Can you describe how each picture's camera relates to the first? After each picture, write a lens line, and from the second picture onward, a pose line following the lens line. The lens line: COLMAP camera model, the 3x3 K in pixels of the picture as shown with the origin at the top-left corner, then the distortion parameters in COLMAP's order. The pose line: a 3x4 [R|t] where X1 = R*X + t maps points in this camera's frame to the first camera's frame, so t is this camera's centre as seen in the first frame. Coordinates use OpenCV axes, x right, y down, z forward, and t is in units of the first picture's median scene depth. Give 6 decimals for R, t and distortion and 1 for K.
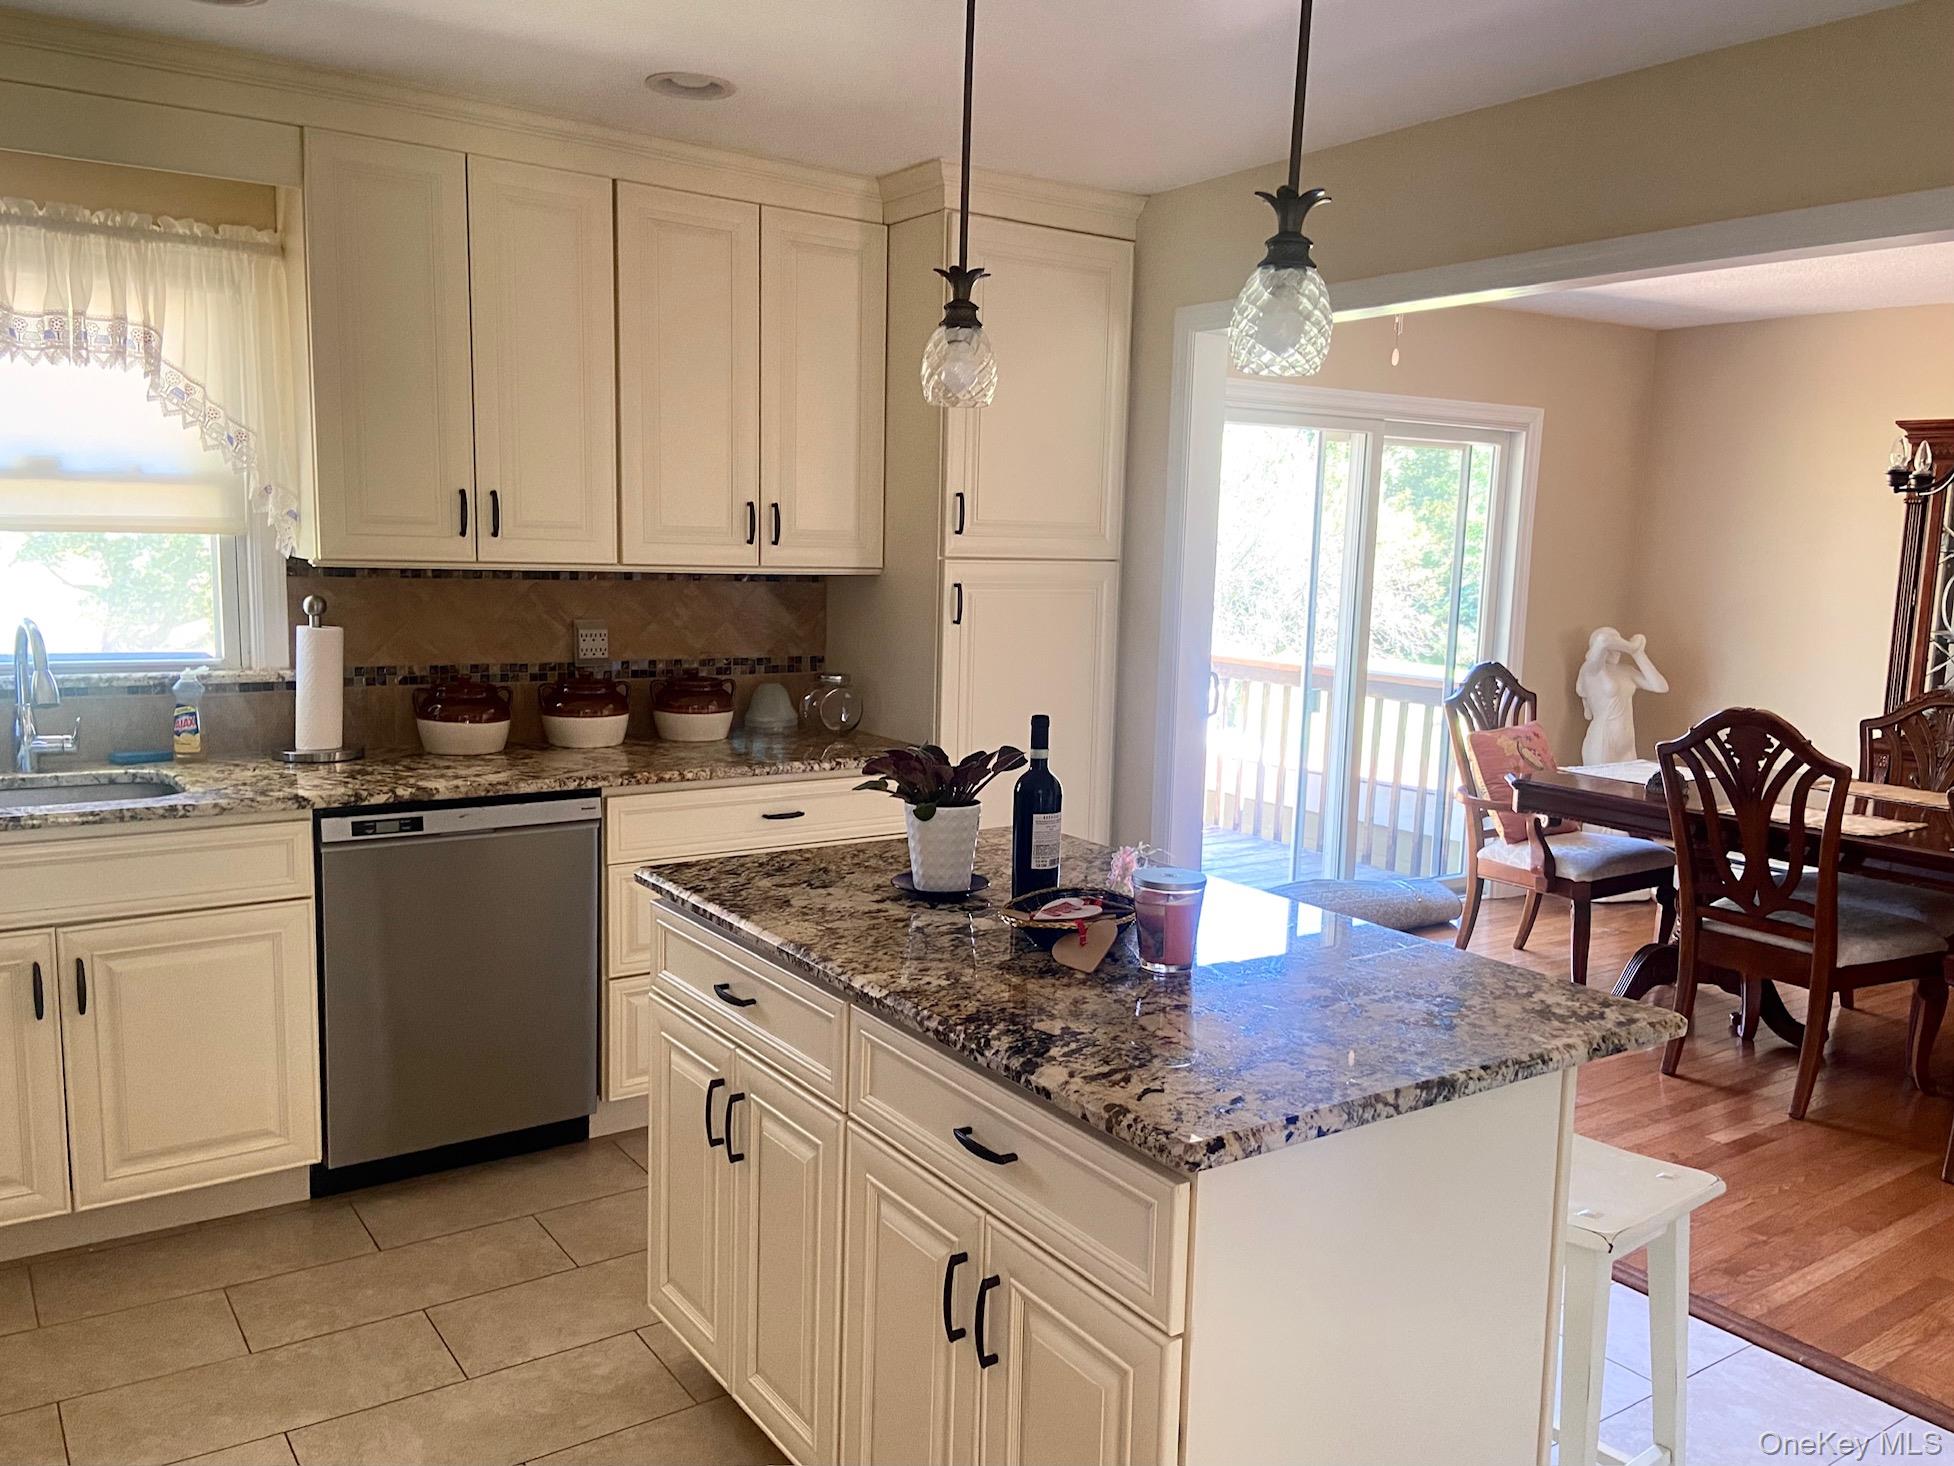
lens RADIAL K [[1537.6, 0, 987.5], [0, 1537.6, 740.4], [0, 0, 1]] dist [0.113288, -0.138586]
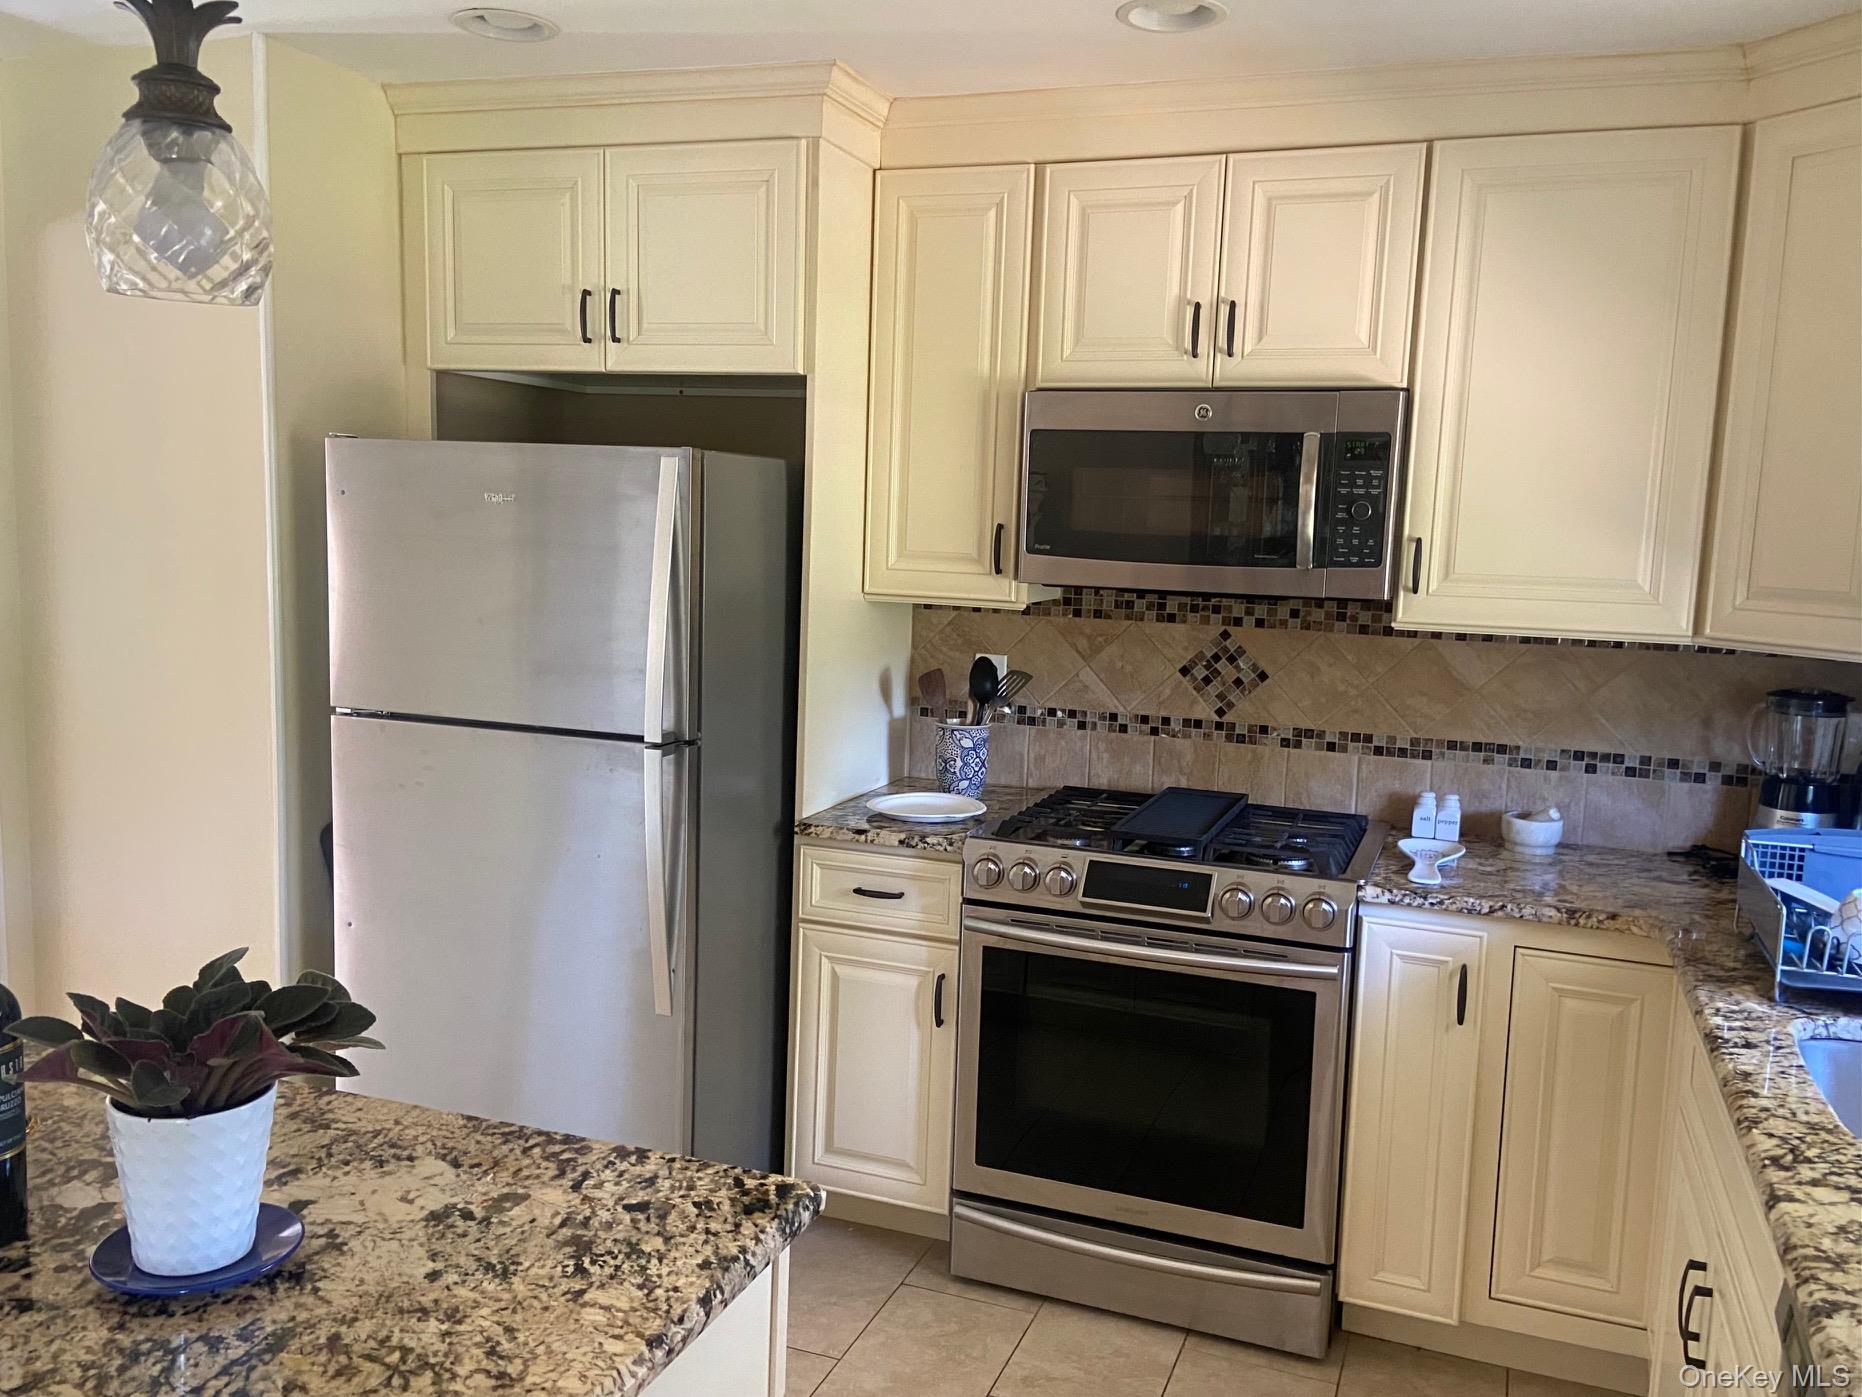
lens RADIAL K [[1513.1, 0, 955.7], [0, 1513.1, 723.0], [0, 0, 1]] dist [0.103226, -0.103345]
pose [[-0.816578, 0.021158, -0.576847, 0.044400], [-0.135161, 0.964538, 0.226711, -0.174663], [0.561188, 0.263094, -0.784761, 1.142437]]
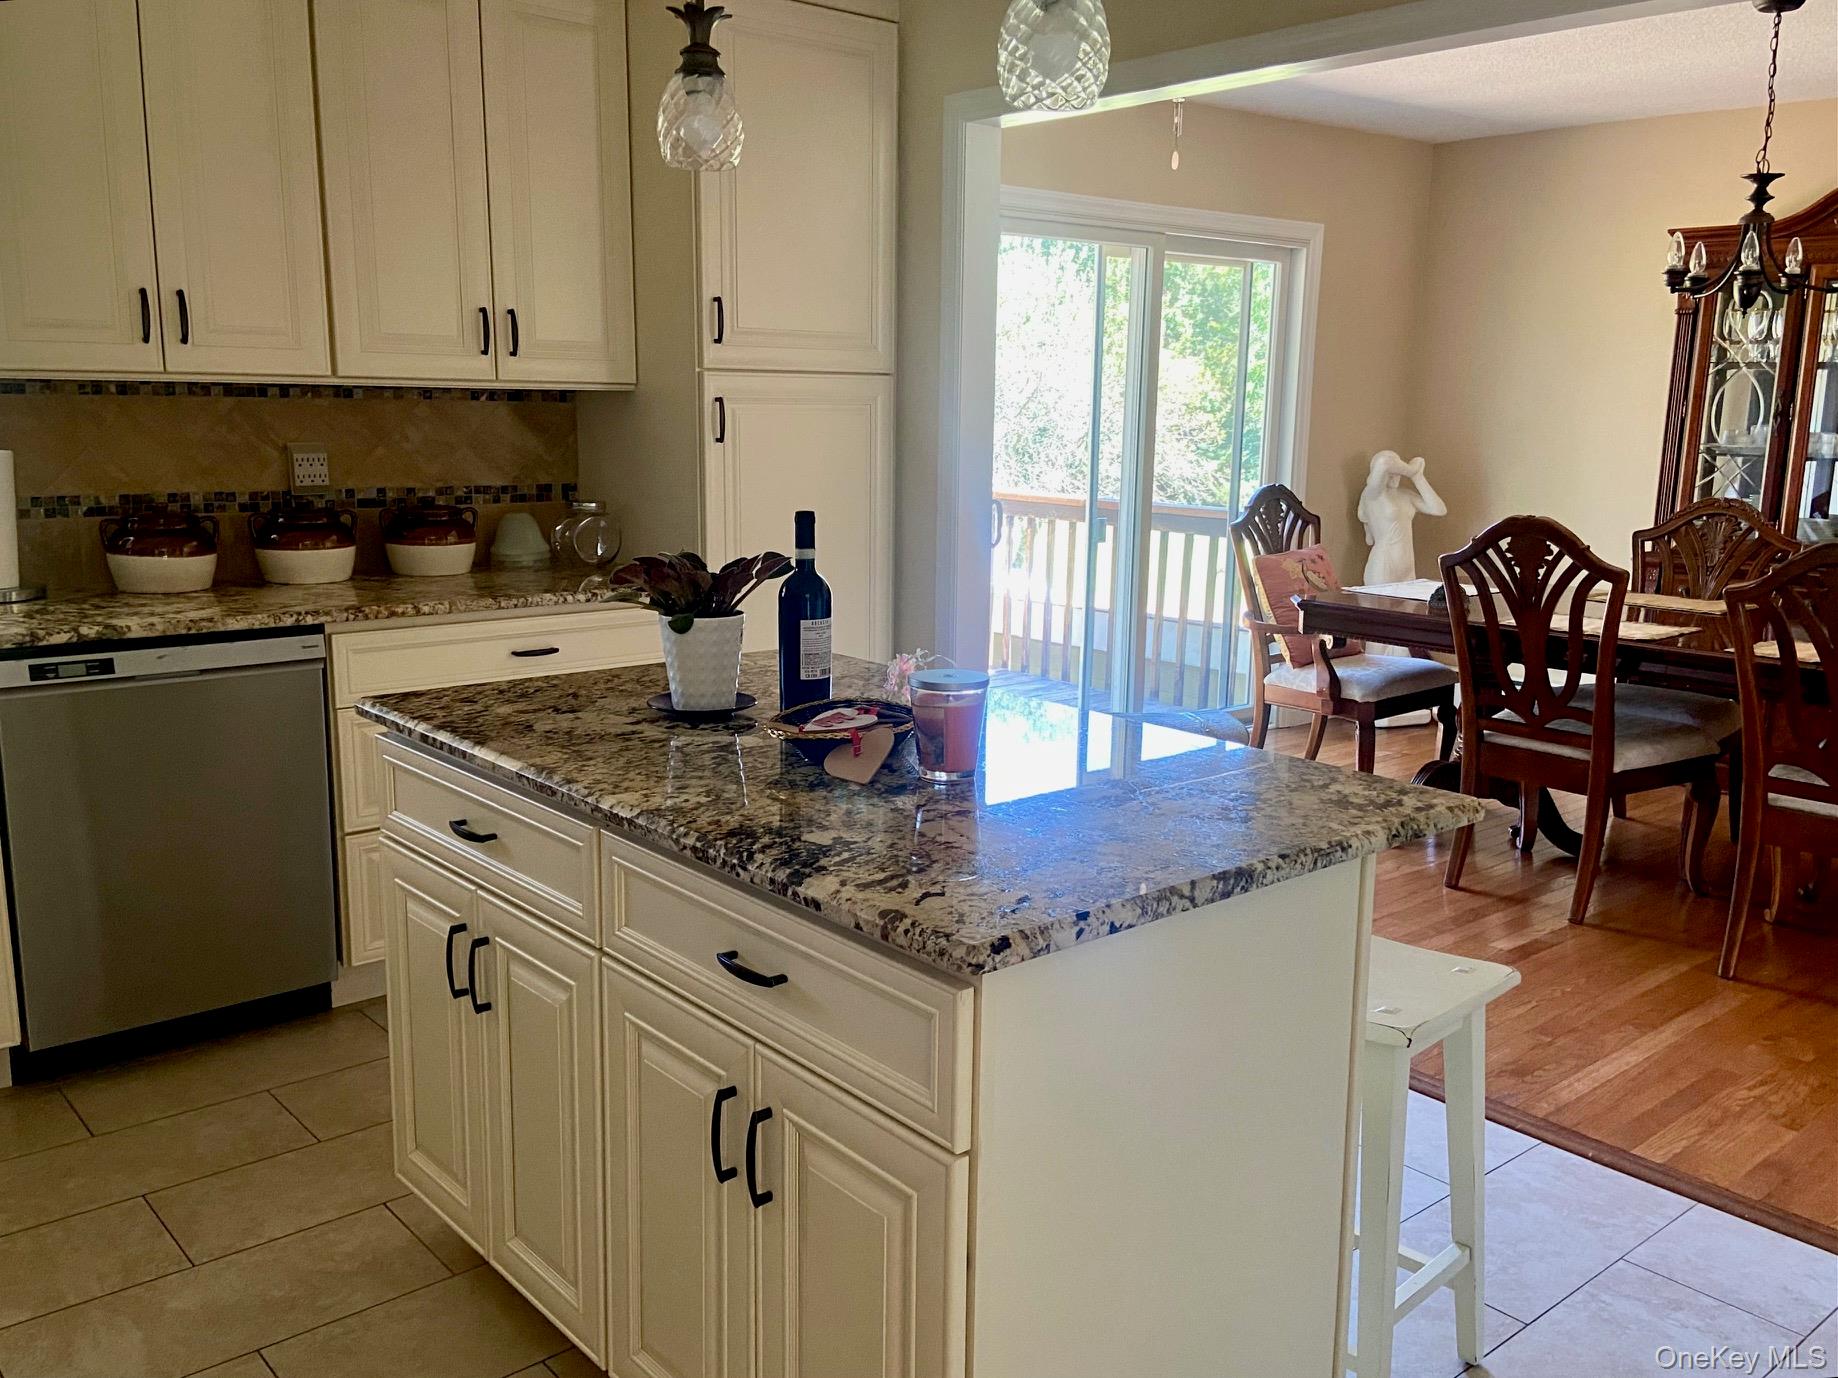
lens RADIAL K [[1570.9, 0, 934.2], [0, 1570.9, 692.3], [0, 0, 1]] dist [0.106717, -0.111989]
pose [[0.994332, -0.031882, 0.101429, 0.008934], [0.025947, 0.997903, 0.059301, 0.026277], [-0.103107, -0.056333, 0.993074, 0.043656]]
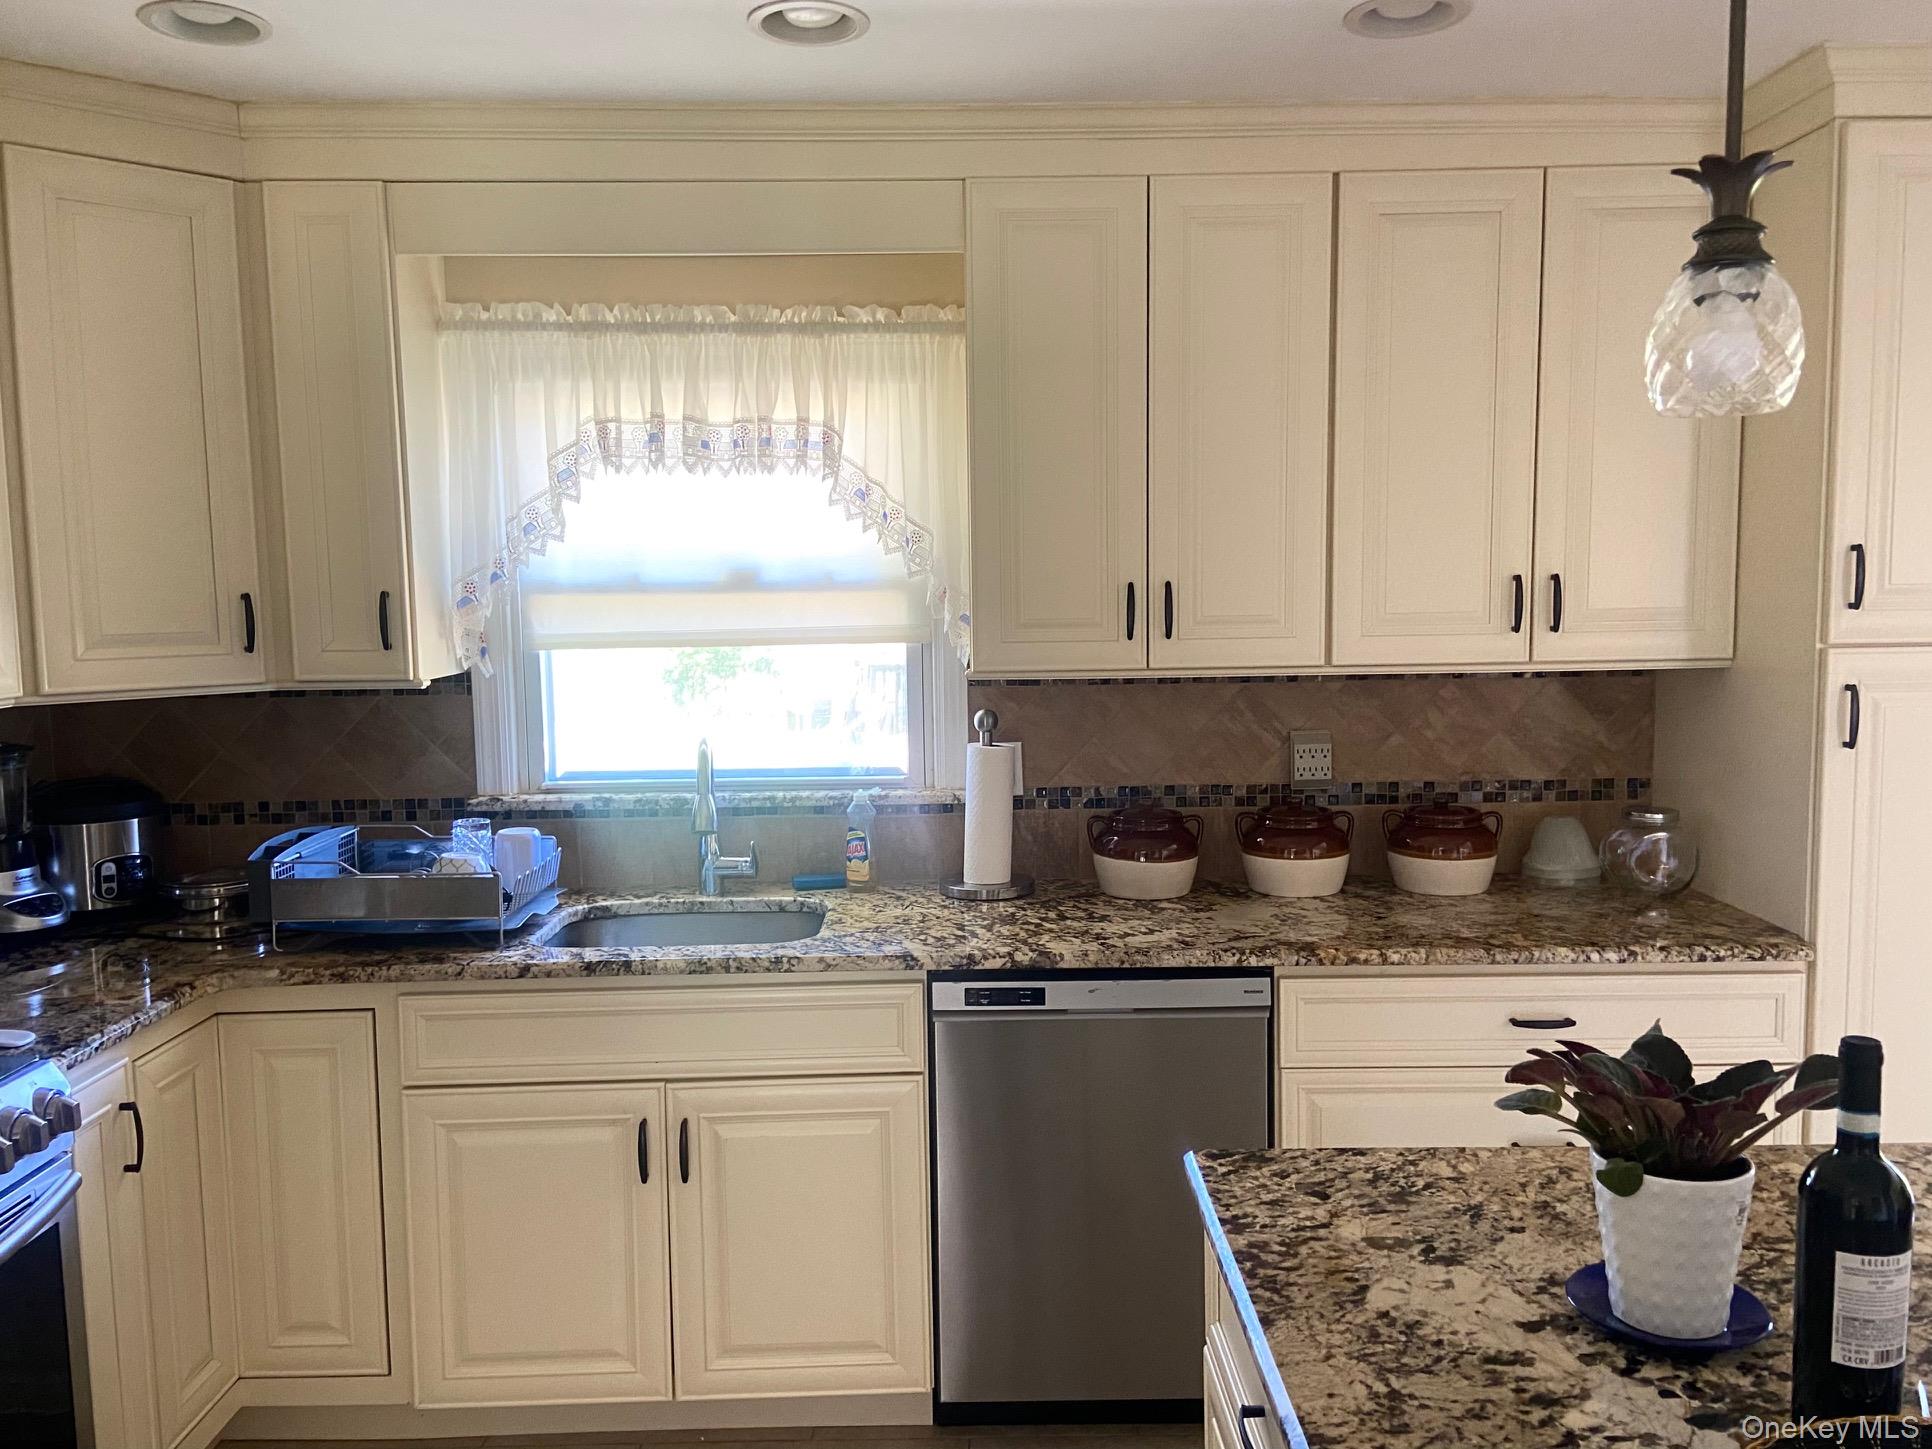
lens RADIAL K [[1520.3, 0, 975.1], [0, 1520.3, 726.5], [0, 0, 1]] dist [0.113288, -0.138586]
pose [[0.825277, 0.014684, -0.564537, 0.055048], [-0.038037, 0.998837, -0.029625, -0.062240], [0.563445, 0.045922, 0.824876, 0.313565]]
